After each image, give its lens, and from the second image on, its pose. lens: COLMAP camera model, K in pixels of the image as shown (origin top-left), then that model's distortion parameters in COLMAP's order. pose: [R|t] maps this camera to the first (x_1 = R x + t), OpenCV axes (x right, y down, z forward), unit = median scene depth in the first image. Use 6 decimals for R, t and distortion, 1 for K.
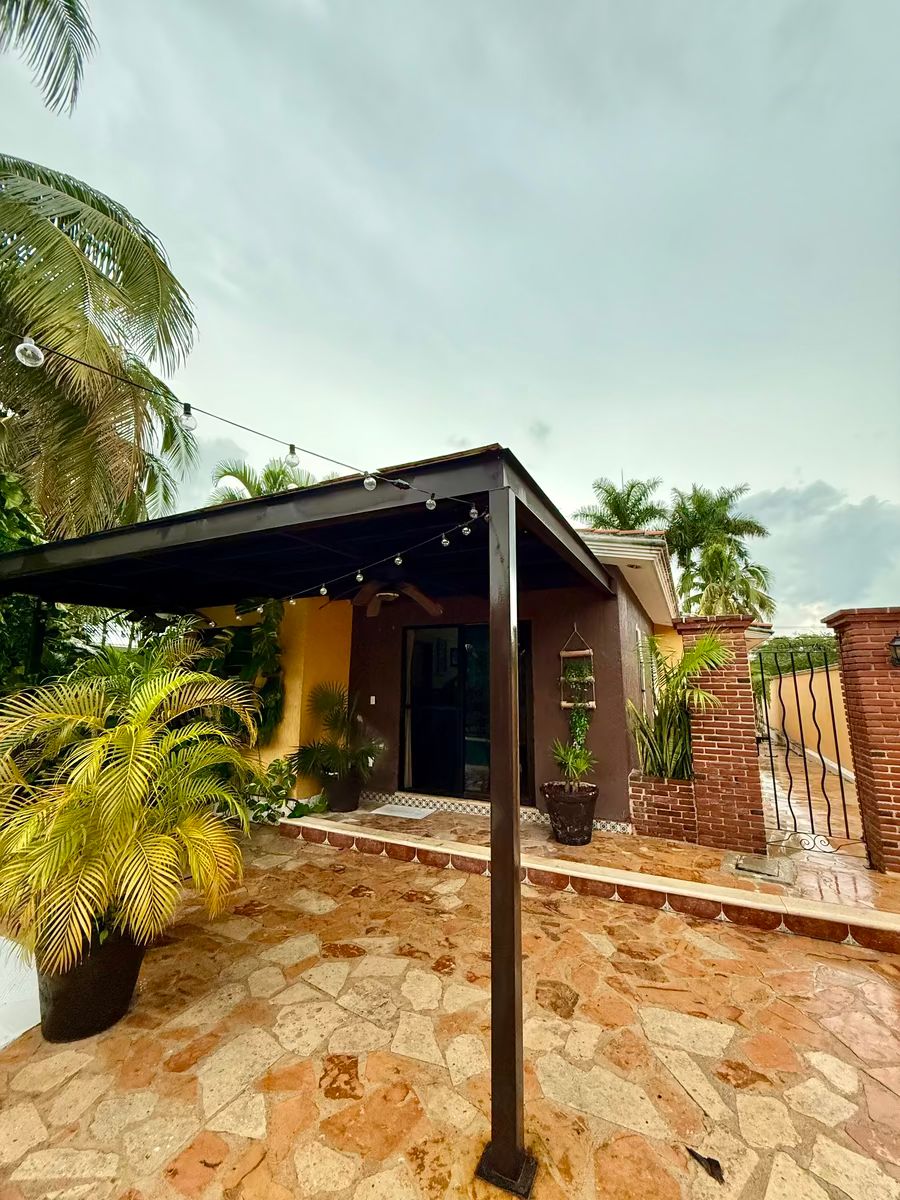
lens RADIAL K [[489.0, 0, 451.2], [0, 489.0, 595.7], [0, 0, 1]] dist [-0.001033, 0.000363]
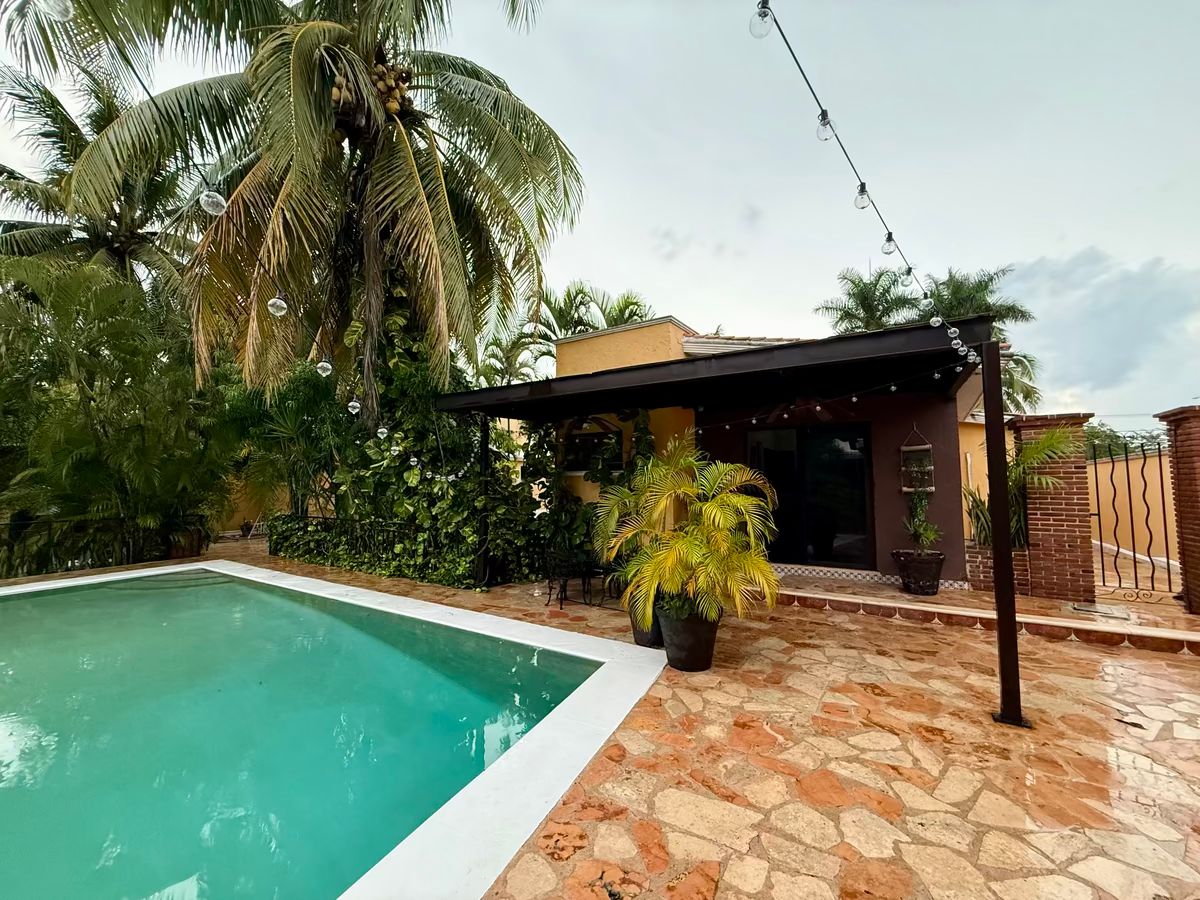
lens RADIAL K [[489.0, 0, 598.0], [0, 489.0, 451.1], [0, 0, 1]] dist [-0.001033, 0.000363]
pose [[0.992130, -0.018515, -0.123832, -0.431539], [0.032496, 0.993193, 0.111858, -0.039896], [0.120918, -0.115002, 0.985978, -0.328574]]
